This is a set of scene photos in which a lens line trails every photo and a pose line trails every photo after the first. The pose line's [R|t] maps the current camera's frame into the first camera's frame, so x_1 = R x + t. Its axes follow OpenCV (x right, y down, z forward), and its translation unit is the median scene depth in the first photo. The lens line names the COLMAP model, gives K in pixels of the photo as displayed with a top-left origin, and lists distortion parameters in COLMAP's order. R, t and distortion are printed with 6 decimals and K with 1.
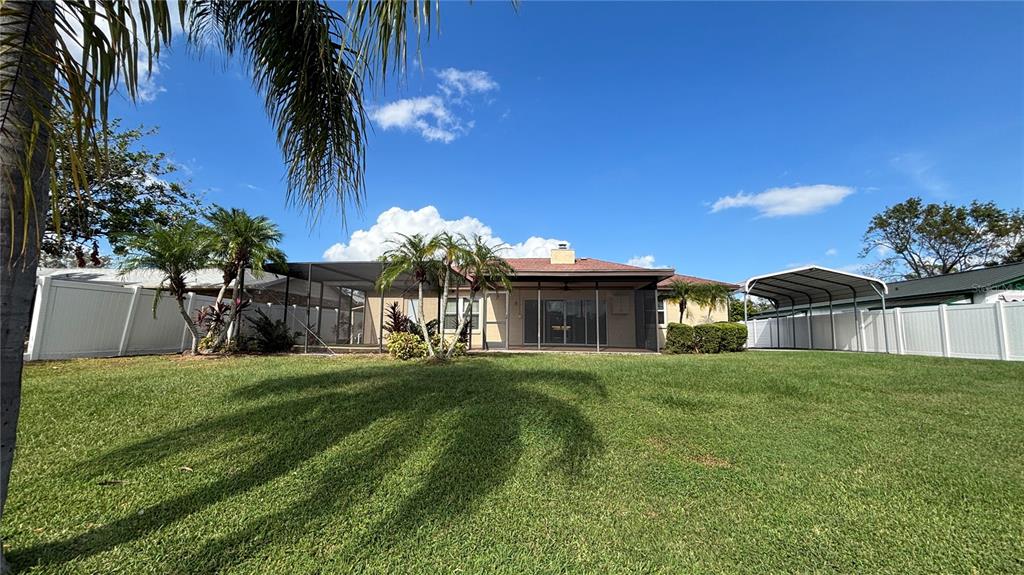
lens RADIAL K [[411.7, 0, 512.0], [0, 411.7, 285.6], [0, 0, 1]] dist [0.003063, -0.000163]
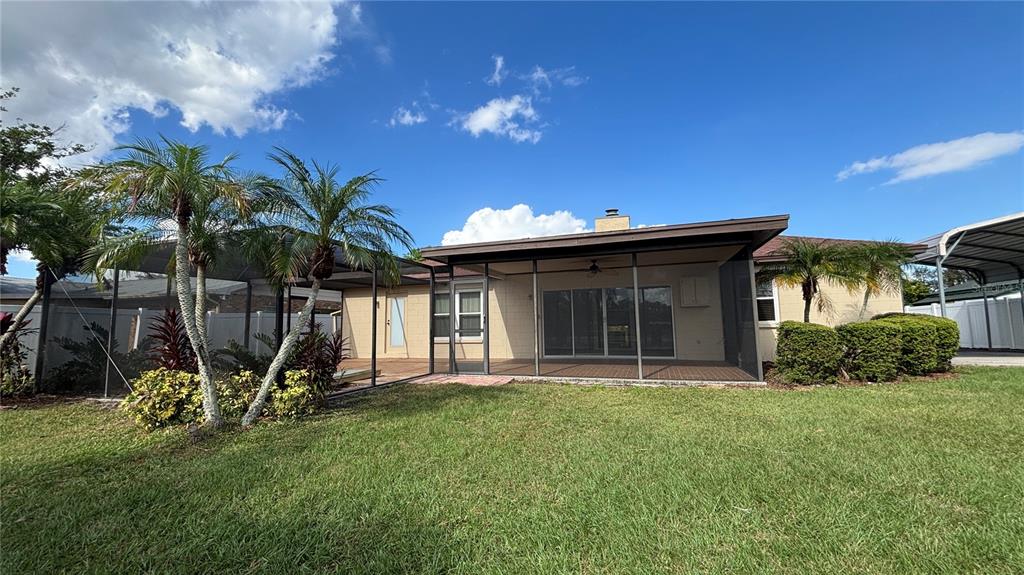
lens RADIAL K [[411.7, 0, 512.0], [0, 411.7, 285.6], [0, 0, 1]] dist [0.003063, -0.000163]
pose [[0.973630, -0.052697, -0.221964, 0.158445], [0.055940, 0.998399, 0.008347, 0.019709], [0.221169, -0.020544, 0.975019, 0.393618]]
